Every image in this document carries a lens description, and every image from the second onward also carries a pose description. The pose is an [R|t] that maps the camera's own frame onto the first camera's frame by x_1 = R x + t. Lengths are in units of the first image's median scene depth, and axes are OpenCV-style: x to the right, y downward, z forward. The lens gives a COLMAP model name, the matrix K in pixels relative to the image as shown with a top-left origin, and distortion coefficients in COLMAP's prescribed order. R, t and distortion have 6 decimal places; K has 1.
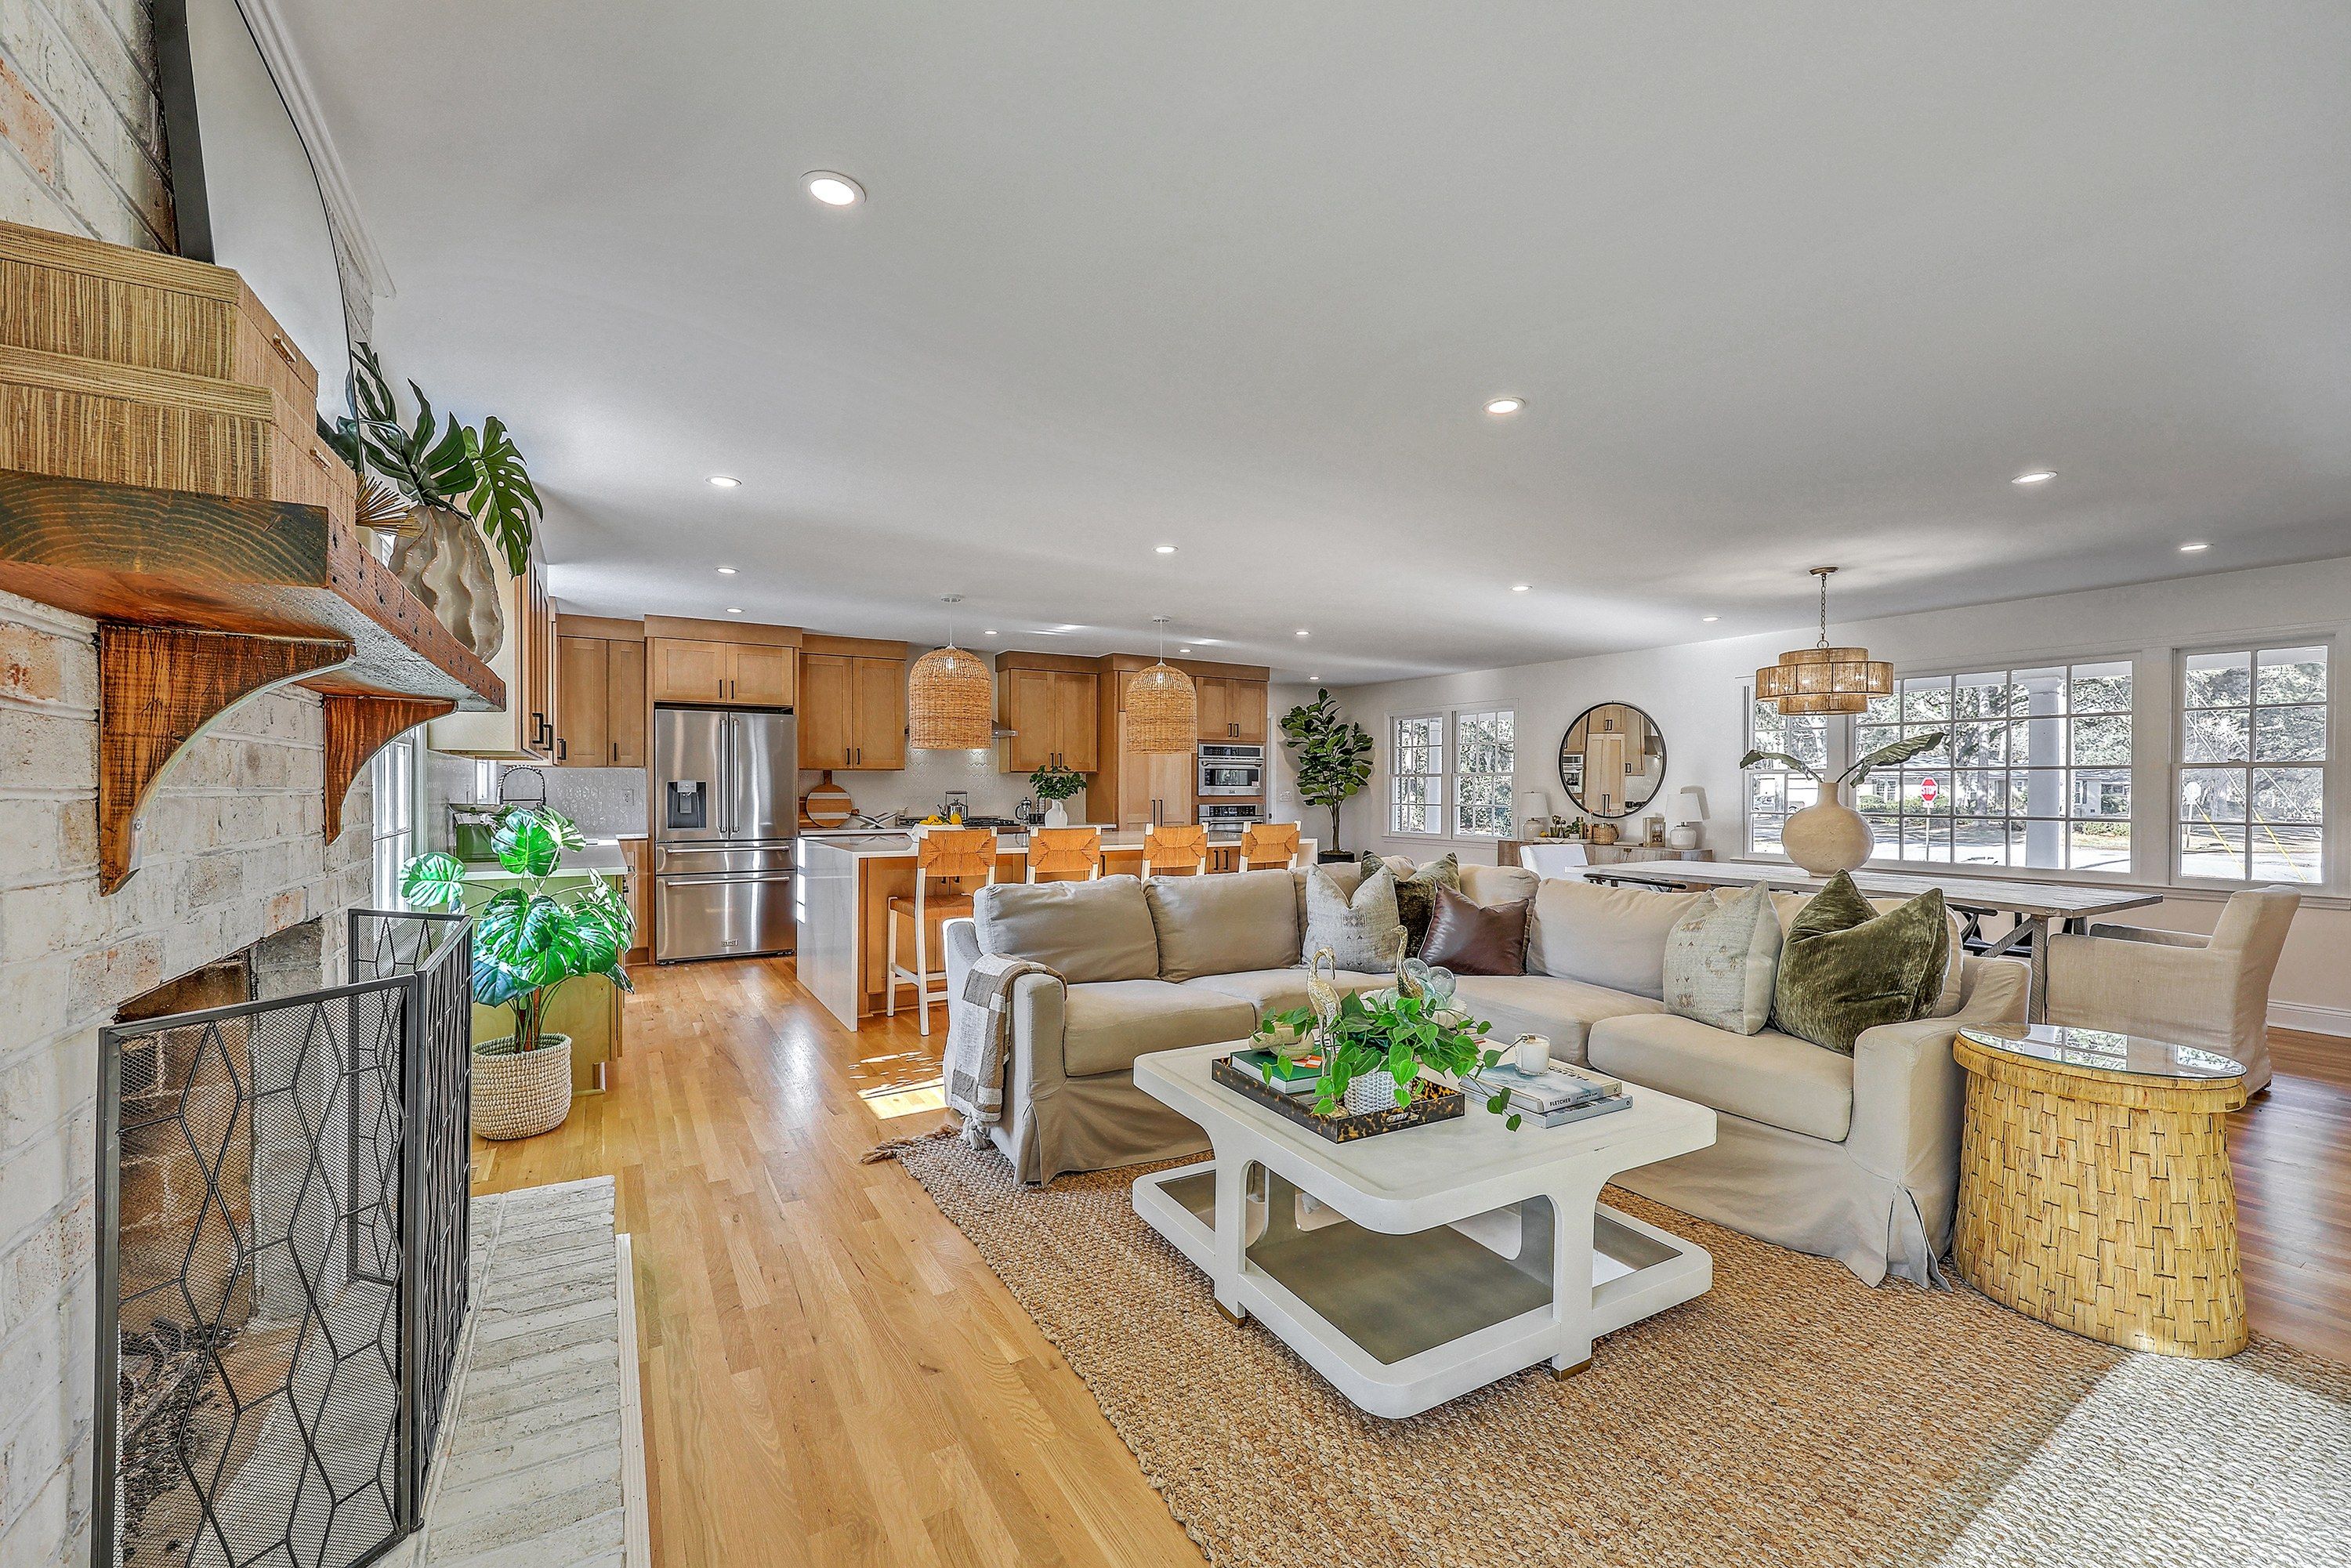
lens RADIAL K [[982.8, 0, 1176.8], [0, 982.8, 784.8], [0, 0, 1]] dist [0.000478, 0.000011]
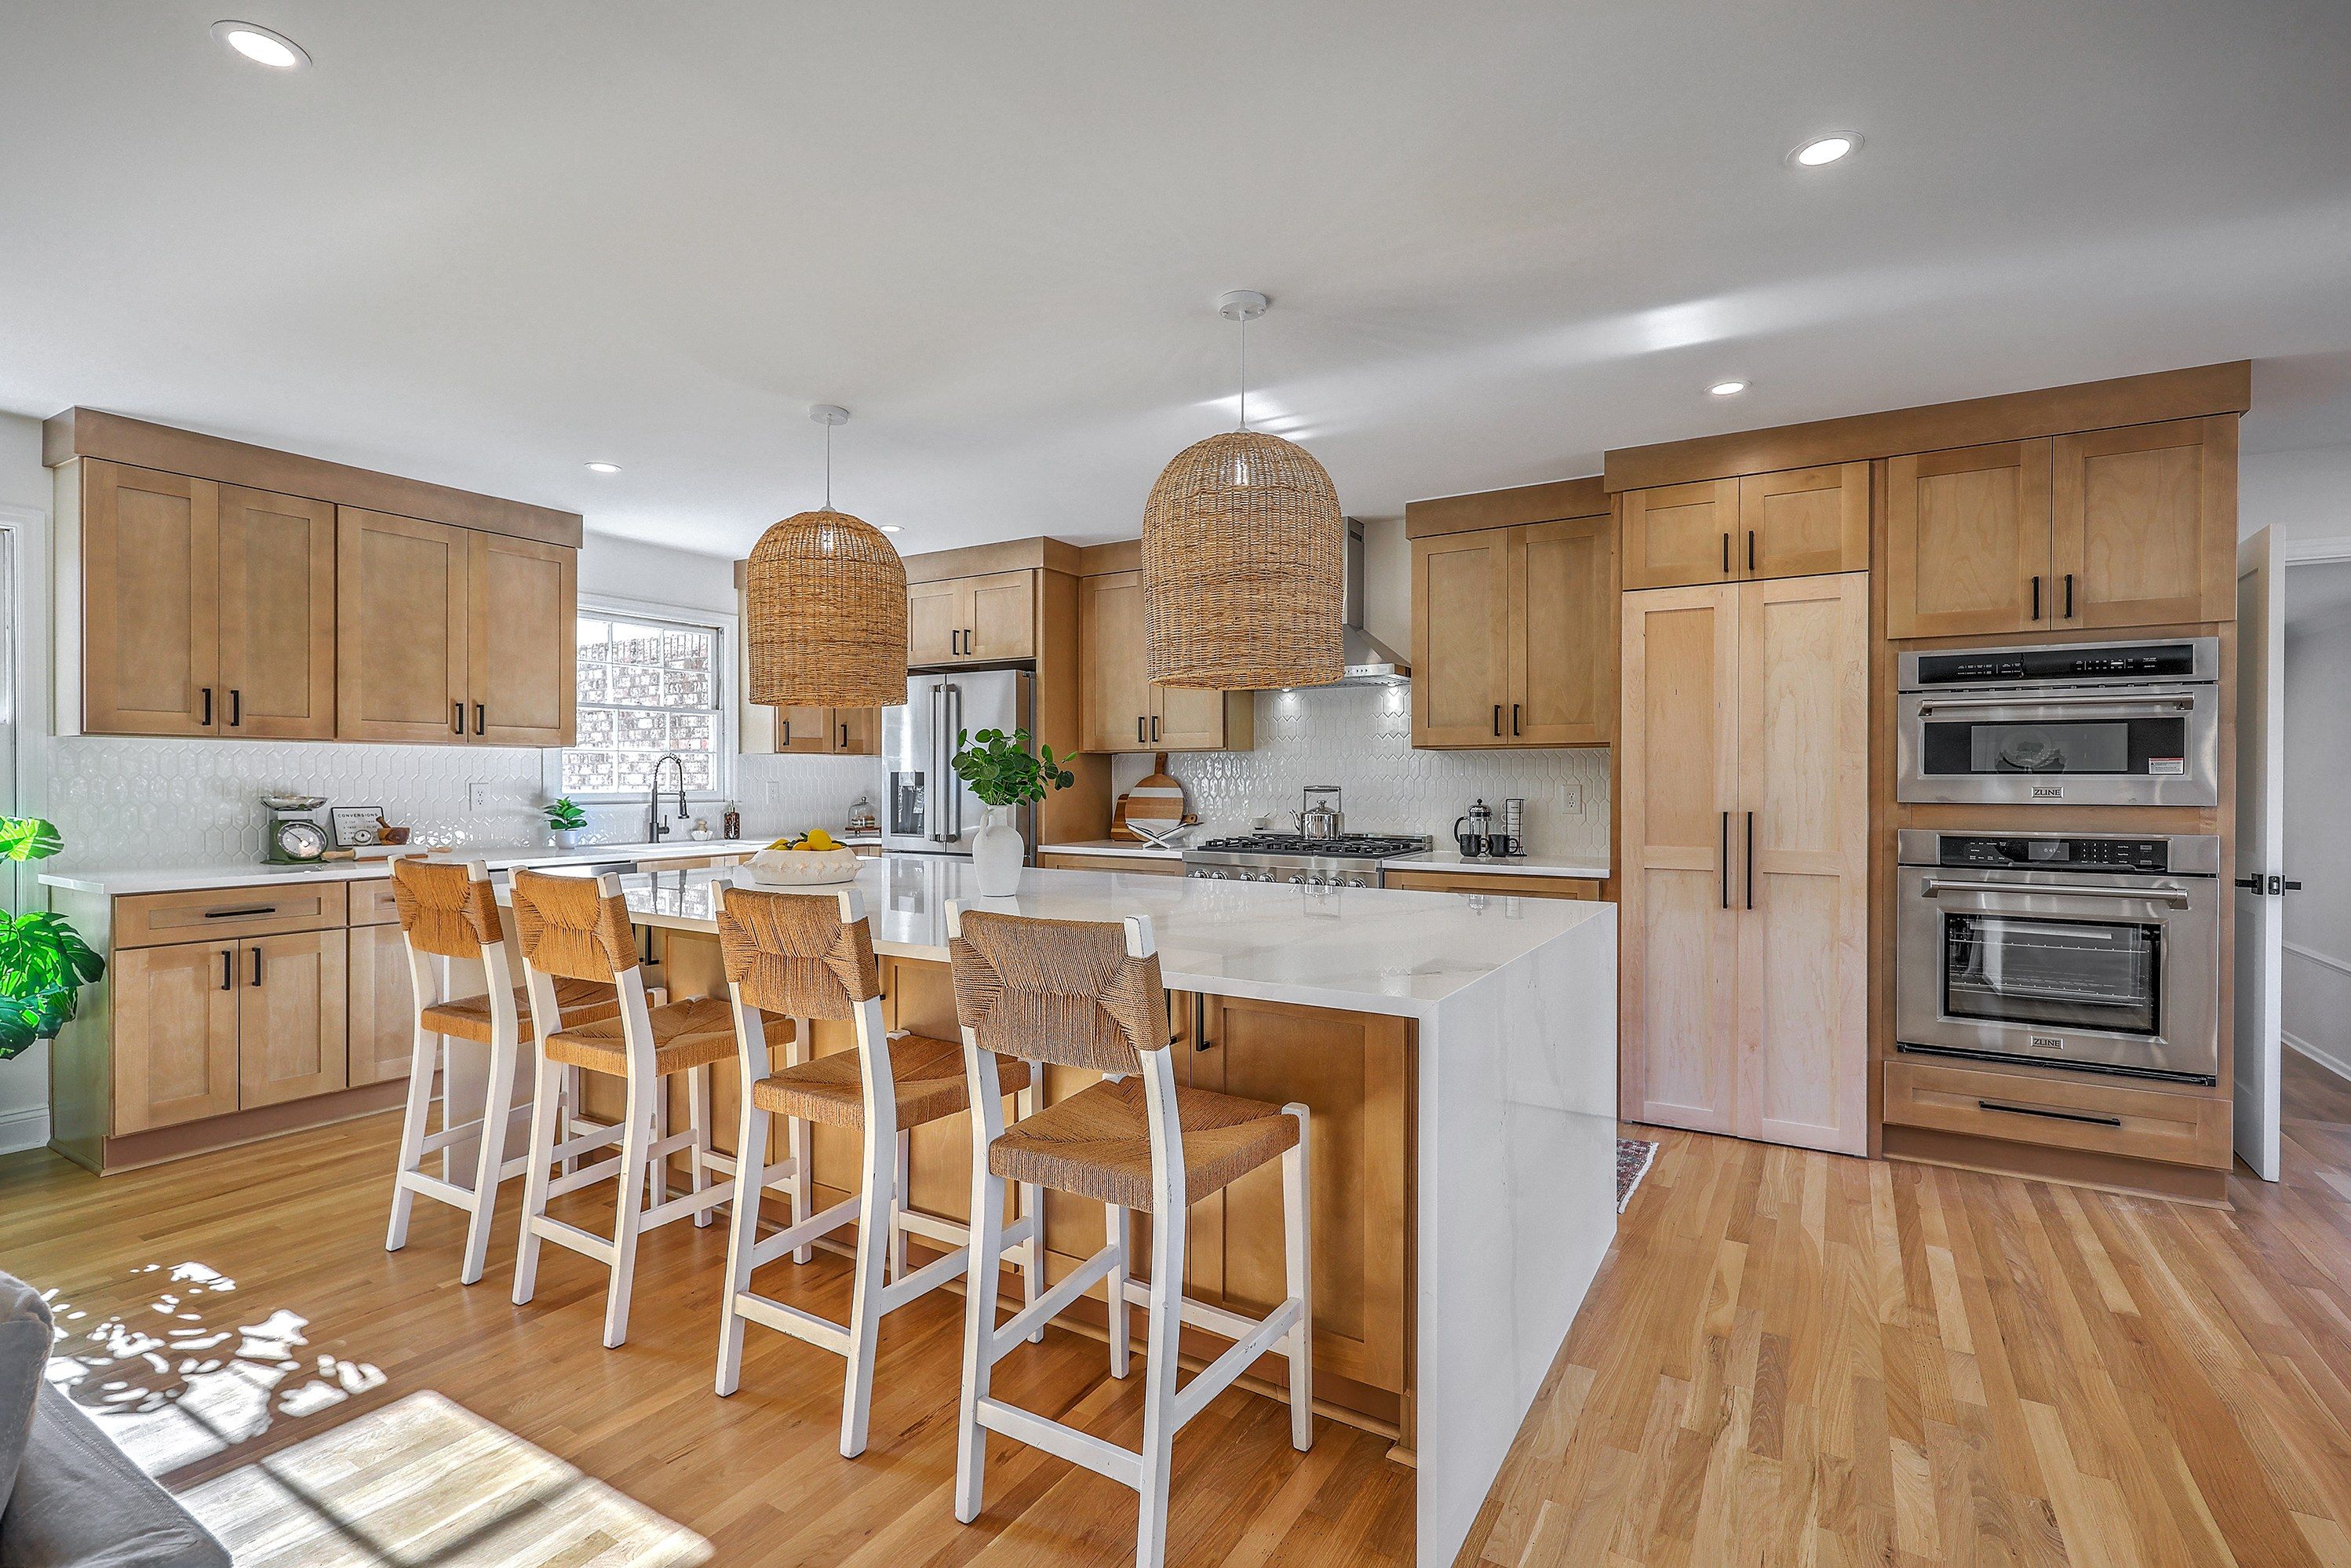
lens RADIAL K [[1063.2, 0, 1176.1], [0, 1063.2, 784.0], [0, 0, 1]] dist [-0.002160, -0.000214]
pose [[0.467610, 0.000116, -0.883935, 0.232874], [-0.001001, 0.999999, -0.000398, 0.004836], [0.883934, 0.001071, 0.467610, 0.598775]]
